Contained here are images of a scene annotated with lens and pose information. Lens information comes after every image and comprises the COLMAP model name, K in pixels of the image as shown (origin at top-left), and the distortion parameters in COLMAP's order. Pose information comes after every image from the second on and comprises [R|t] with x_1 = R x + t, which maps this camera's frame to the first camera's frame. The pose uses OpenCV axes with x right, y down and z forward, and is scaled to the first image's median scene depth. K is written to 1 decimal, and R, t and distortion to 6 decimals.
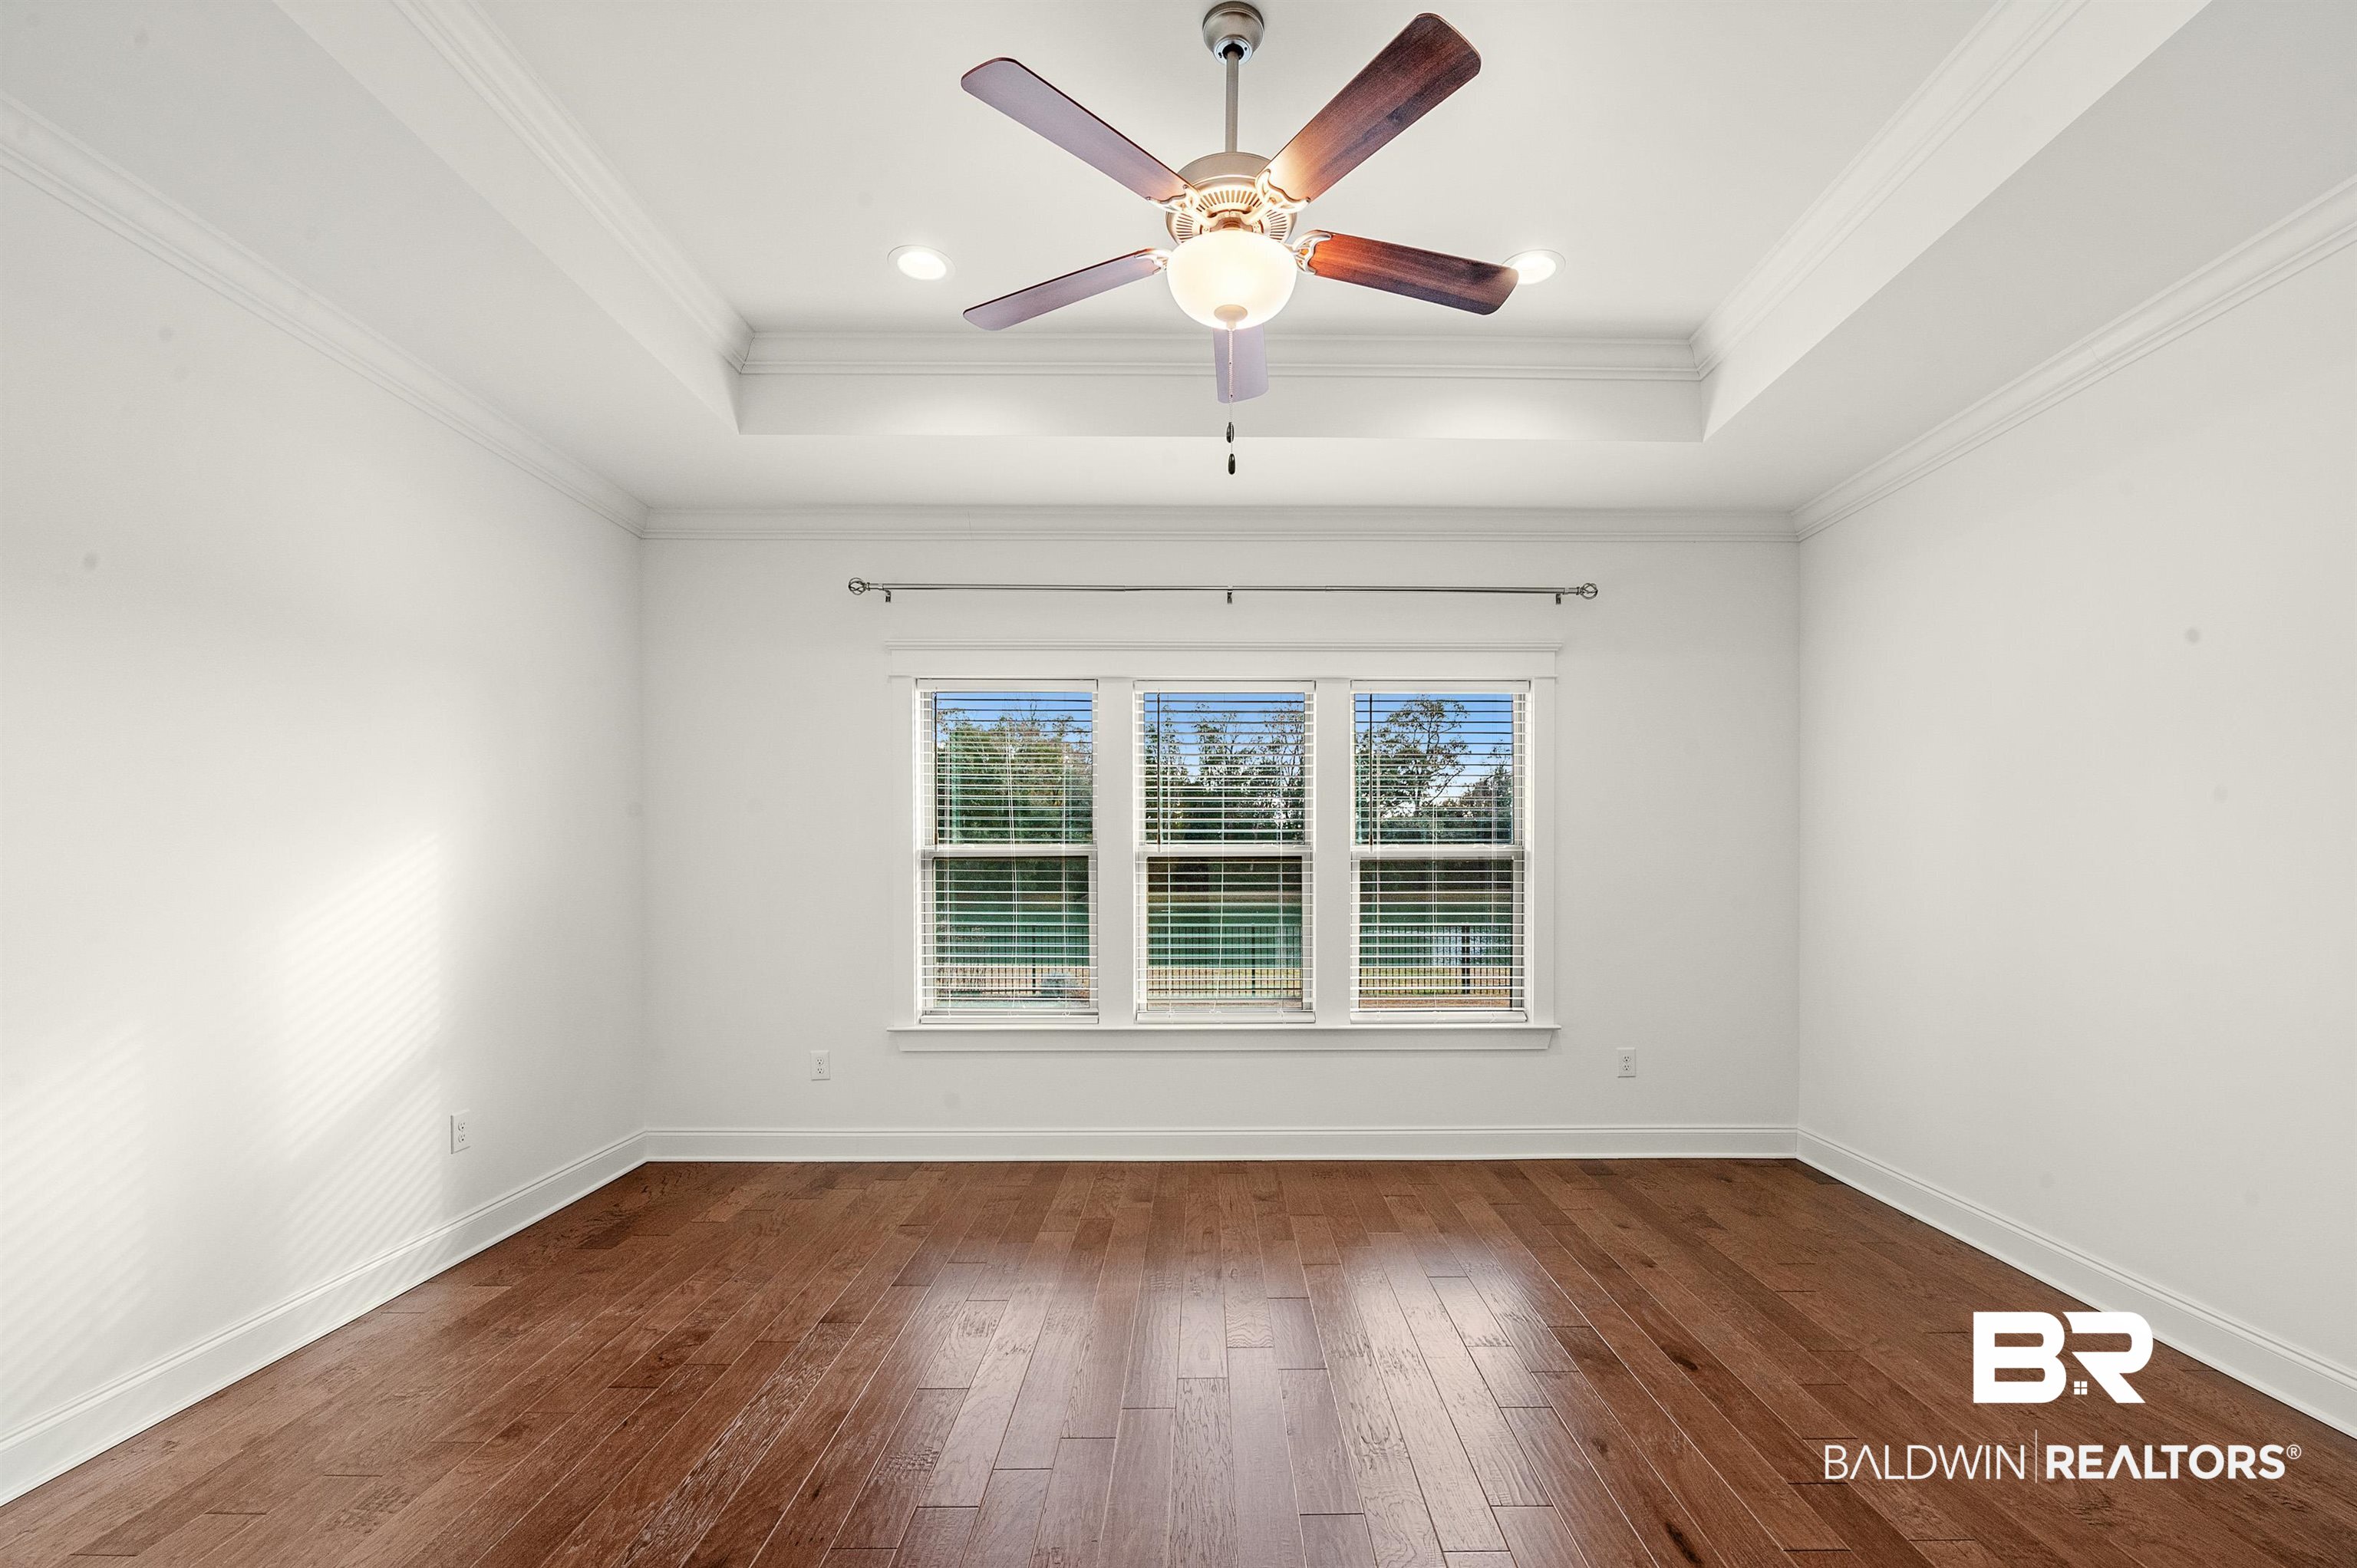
lens RADIAL K [[1005.0, 0, 1200.2], [0, 1005.0, 860.8], [0, 0, 1]] dist [-0.007873, -0.000862]
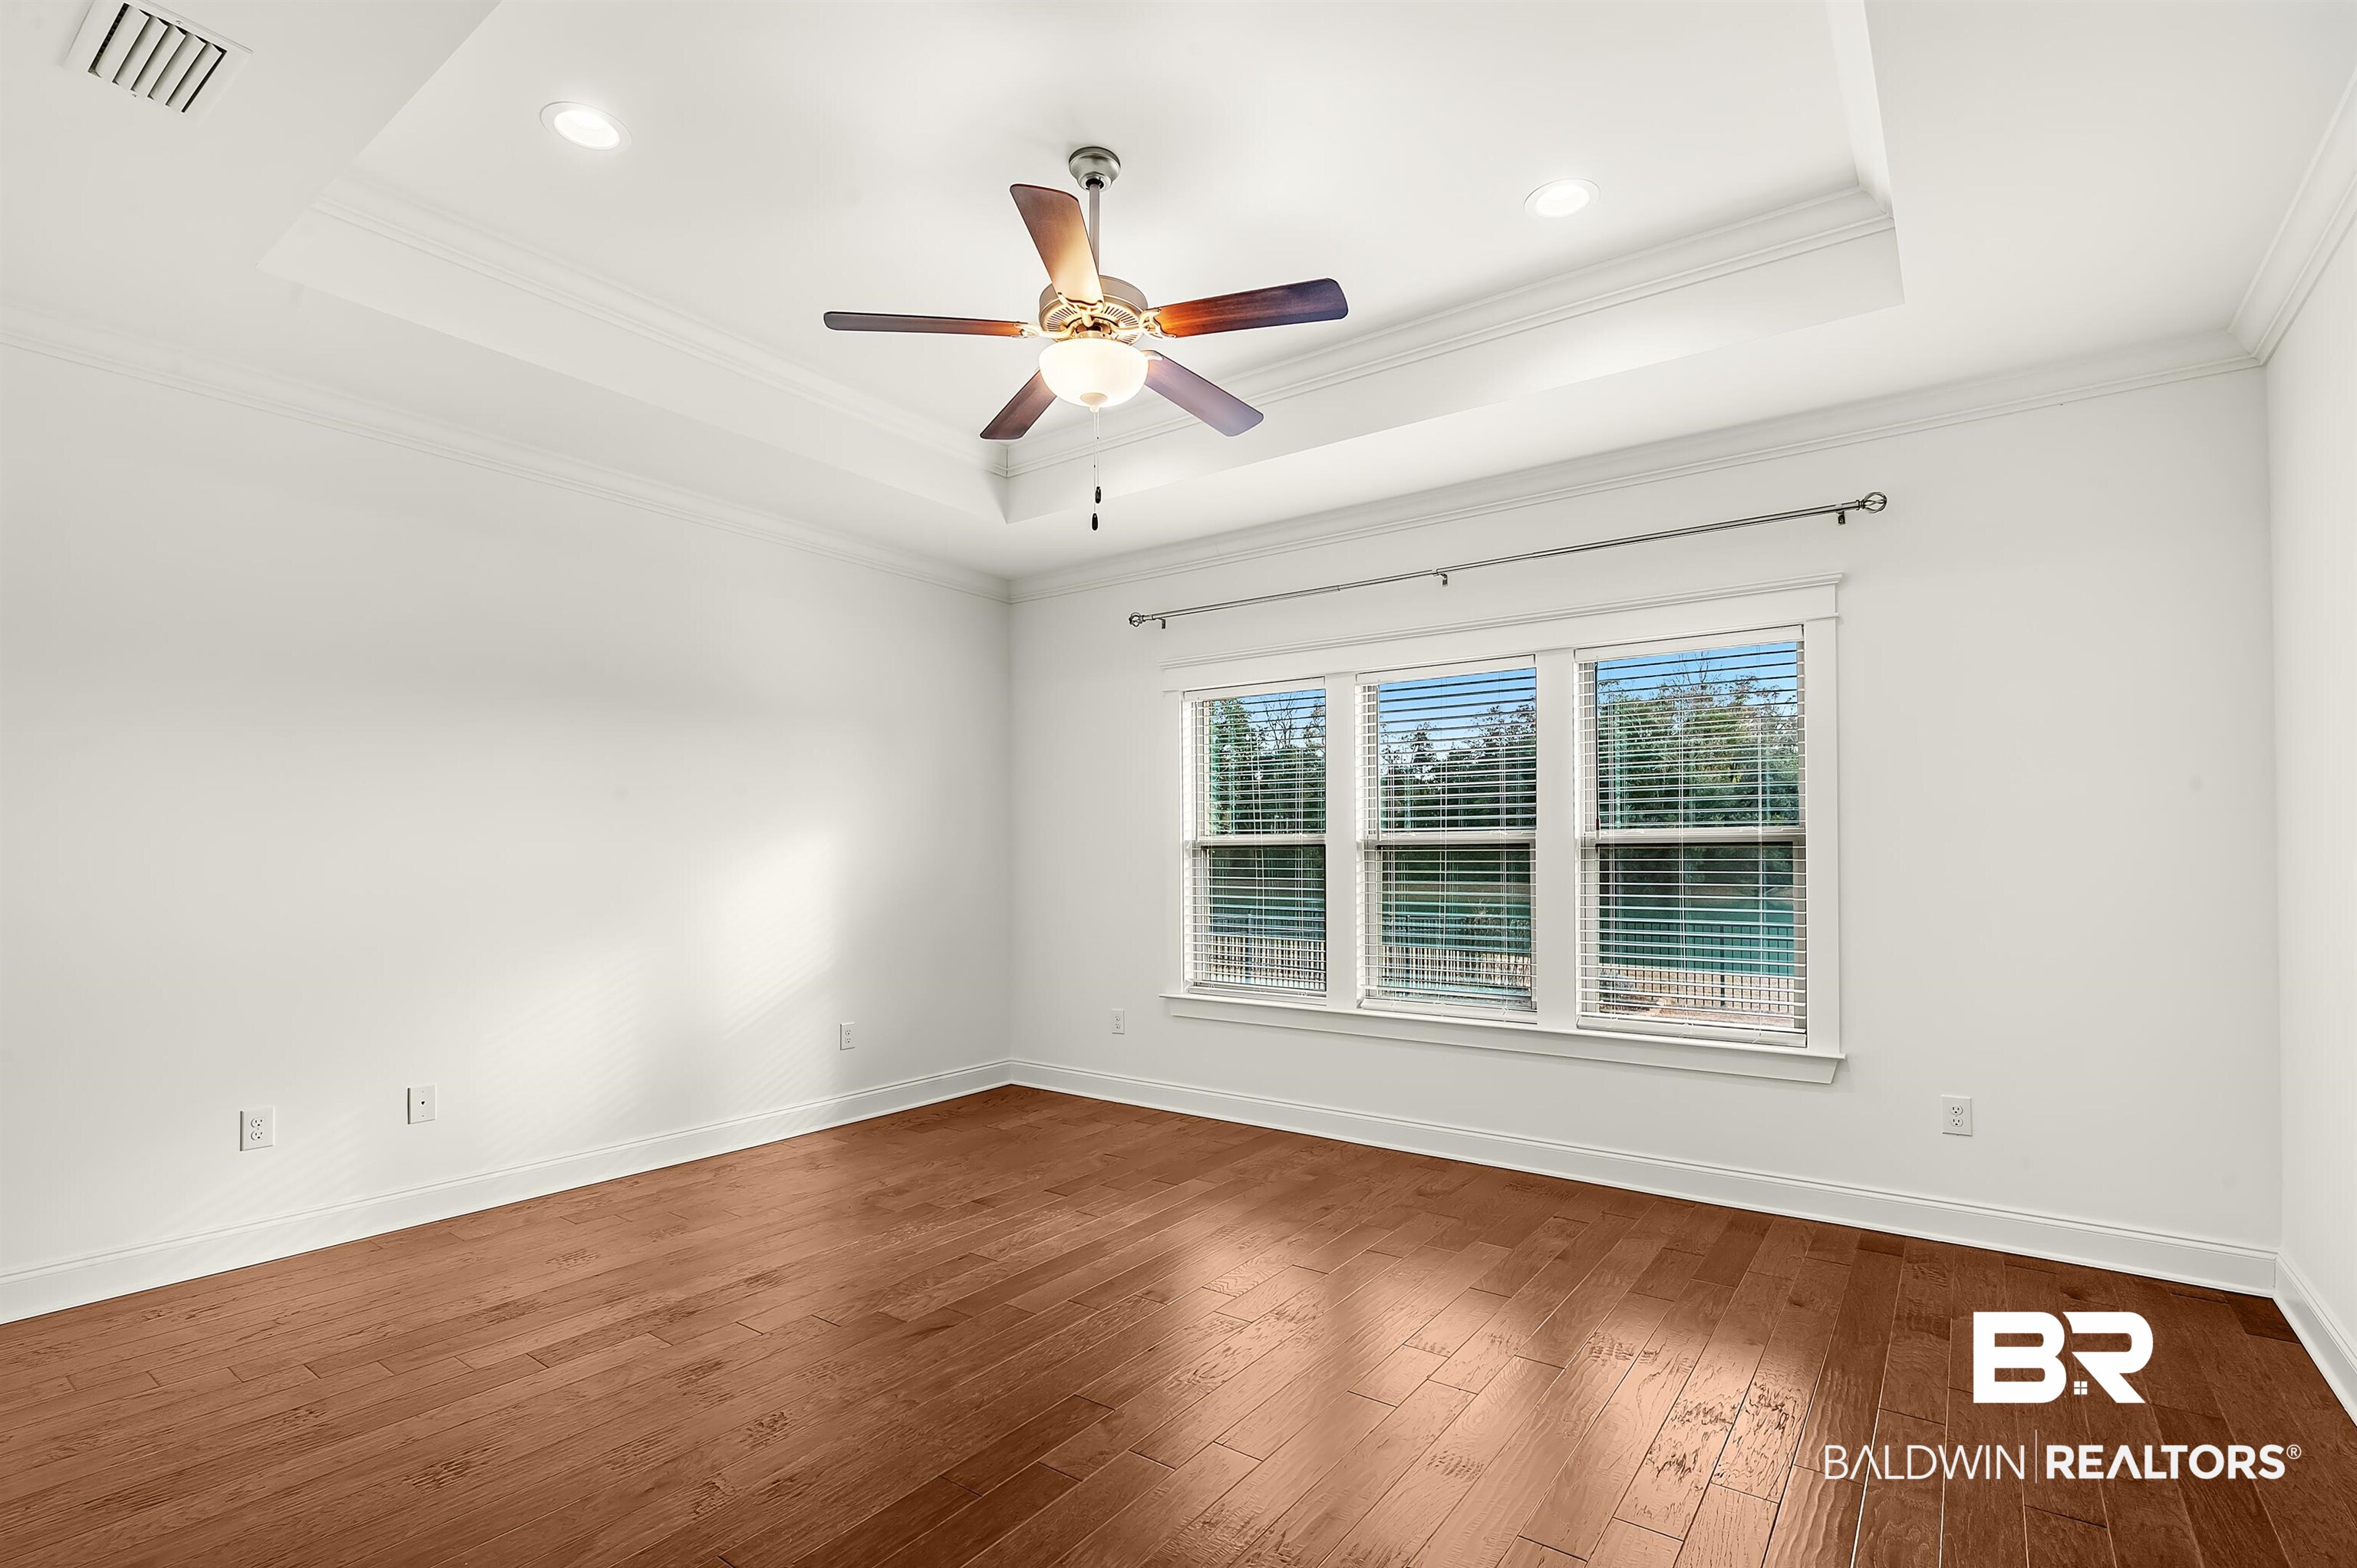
lens RADIAL K [[1076.8, 0, 1182.2], [0, 1076.8, 832.2], [0, 0, 1]] dist [0.001544, 0.000092]
pose [[0.805195, -0.015120, -0.592818, 0.430662], [0.005840, 0.999829, -0.017568, 0.000873], [0.592982, 0.010683, 0.805145, 0.009104]]
